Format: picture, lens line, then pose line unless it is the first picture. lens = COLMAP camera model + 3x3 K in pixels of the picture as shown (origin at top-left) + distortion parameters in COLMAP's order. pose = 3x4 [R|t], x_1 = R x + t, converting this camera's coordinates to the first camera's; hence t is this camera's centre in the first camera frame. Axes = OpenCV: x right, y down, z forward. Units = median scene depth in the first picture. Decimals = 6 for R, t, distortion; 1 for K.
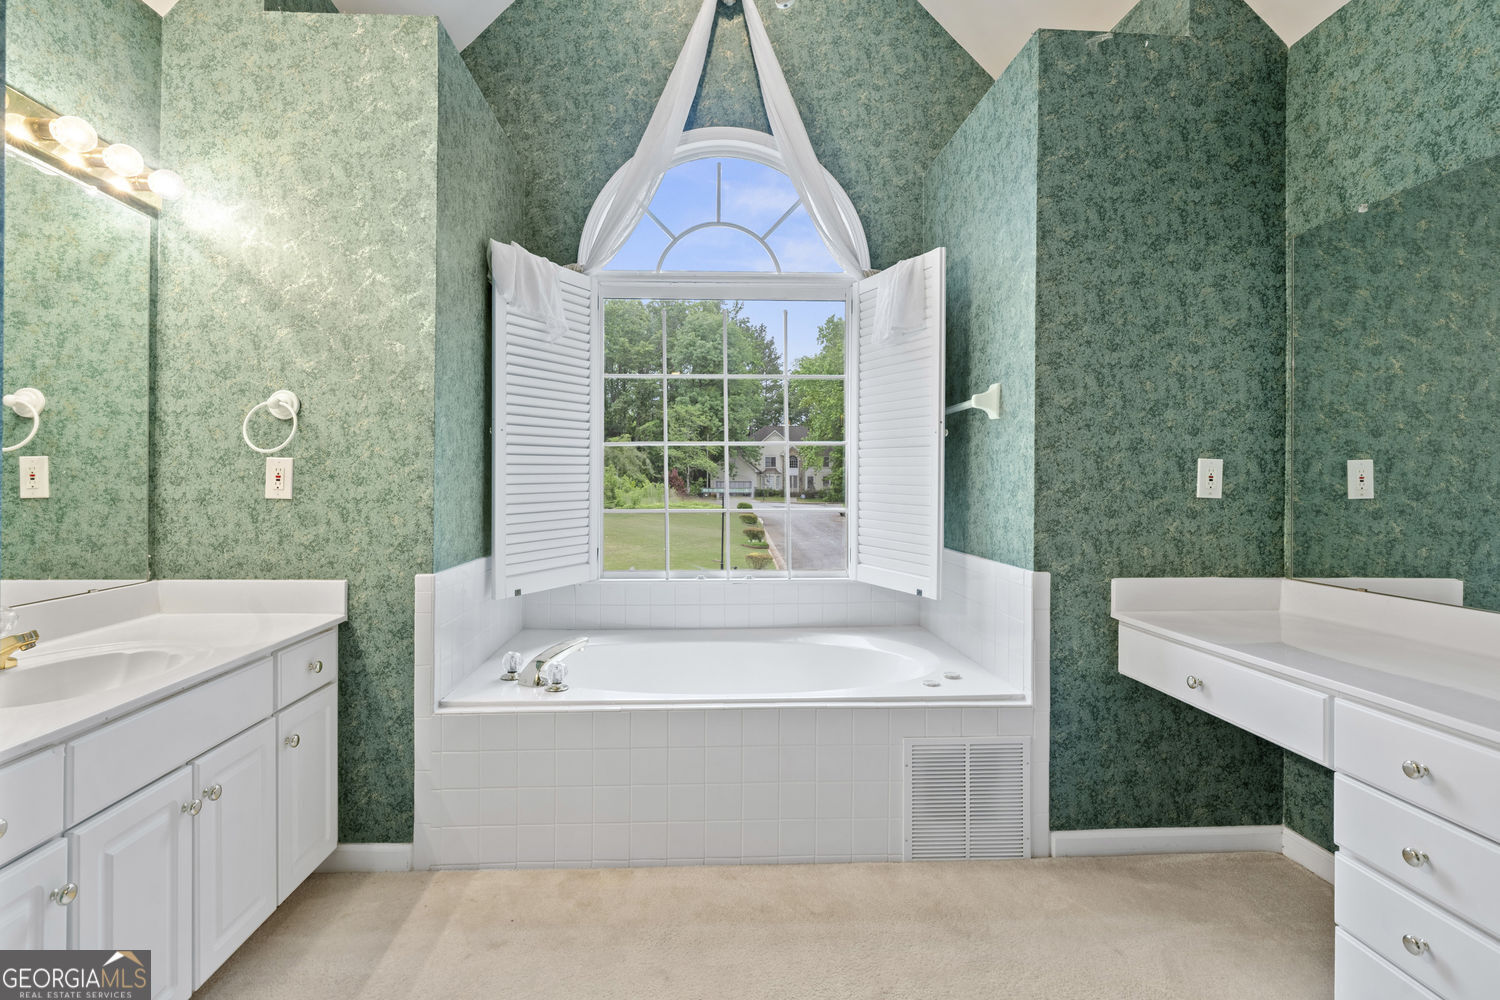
lens RADIAL K [[735.6, 0, 696.9], [0, 735.6, 478.1], [0, 0, 1]] dist [-0.006197, 0.003108]
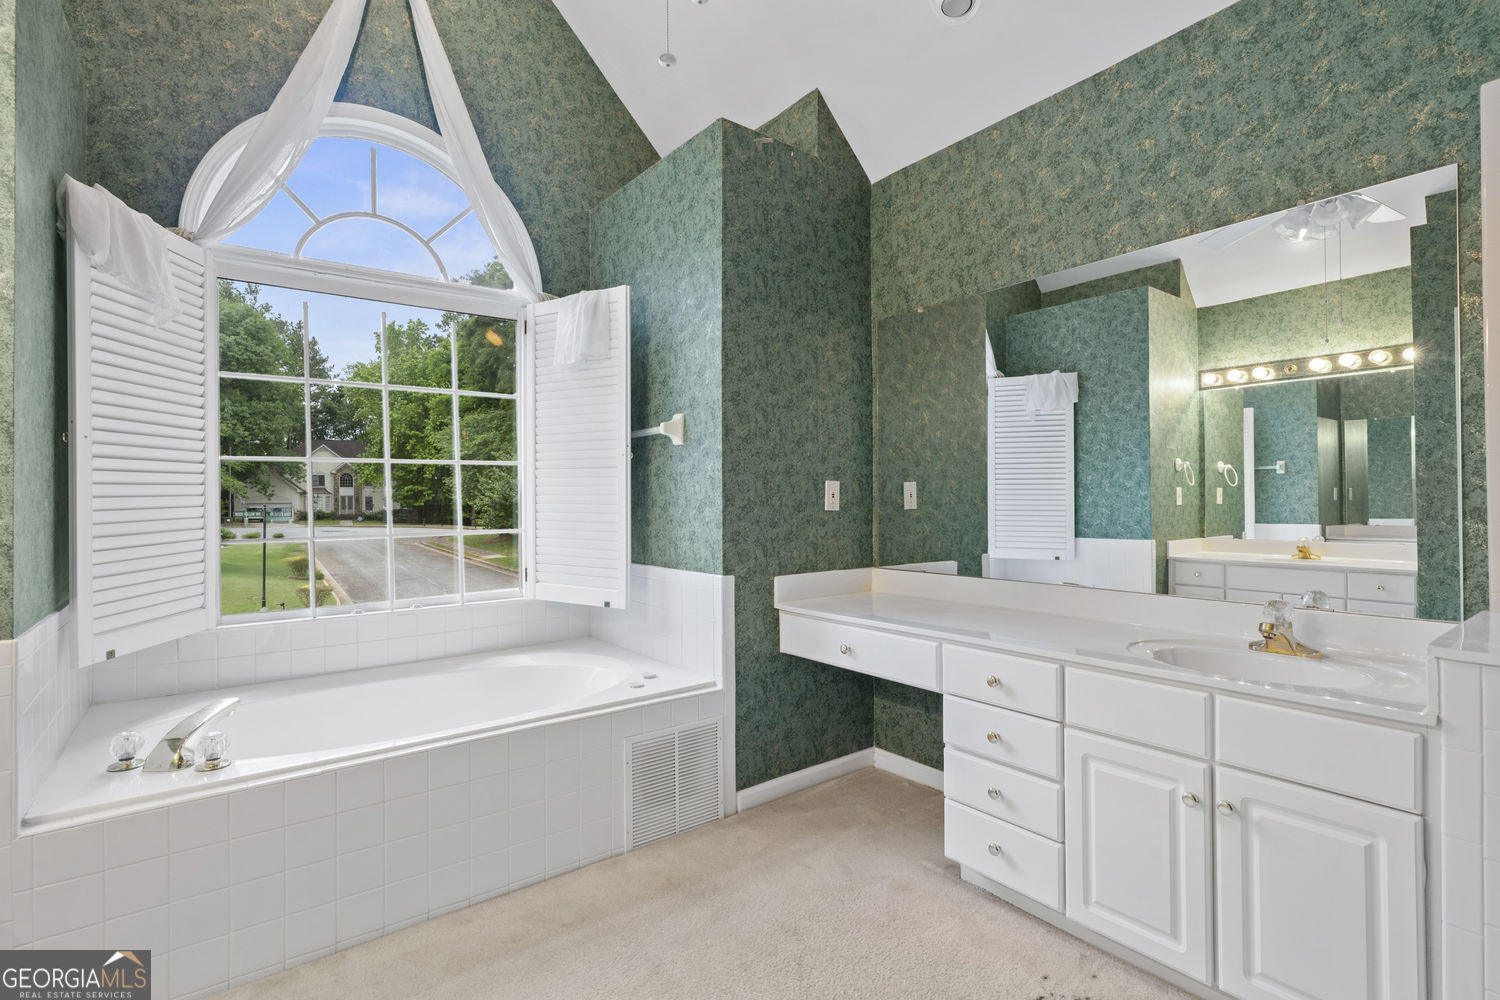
lens RADIAL K [[735.6, 0, 735.2], [0, 735.6, 494.5], [0, 0, 1]] dist [-0.006197, 0.003108]
pose [[0.811651, -0.006333, 0.584109, -0.213935], [0.008506, 0.999963, -0.000977, -0.001855], [-0.584081, 0.005761, 0.811675, 0.027301]]
